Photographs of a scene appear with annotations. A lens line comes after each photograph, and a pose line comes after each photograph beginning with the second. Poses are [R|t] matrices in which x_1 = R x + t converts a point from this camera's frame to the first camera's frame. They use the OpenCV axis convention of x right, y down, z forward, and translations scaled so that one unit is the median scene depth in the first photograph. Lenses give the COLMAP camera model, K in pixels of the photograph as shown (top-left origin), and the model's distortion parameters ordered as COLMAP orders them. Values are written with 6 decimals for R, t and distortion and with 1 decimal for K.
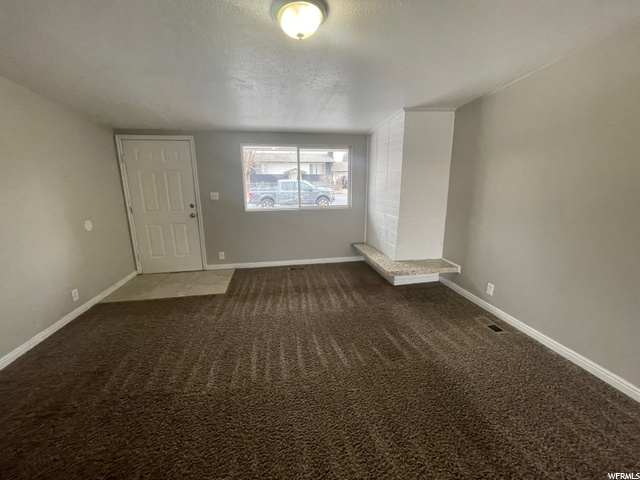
lens RADIAL K [[258.6, 0, 319.4], [0, 258.6, 235.5], [0, 0, 1]] dist [0.000084, -0.000420]
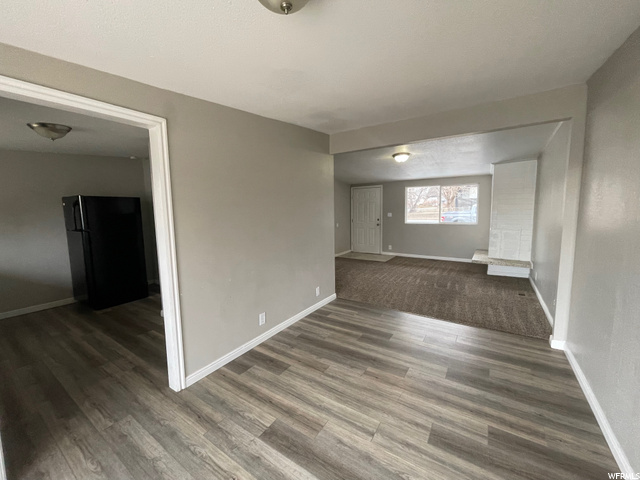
lens RADIAL K [[258.6, 0, 319.4], [0, 258.6, 235.5], [0, 0, 1]] dist [0.000084, -0.000420]
pose [[0.722196, 0.068783, -0.688260, 0.534927], [-0.132468, 0.990379, -0.040024, 0.140466], [0.678885, 0.120077, 0.724359, -0.695203]]
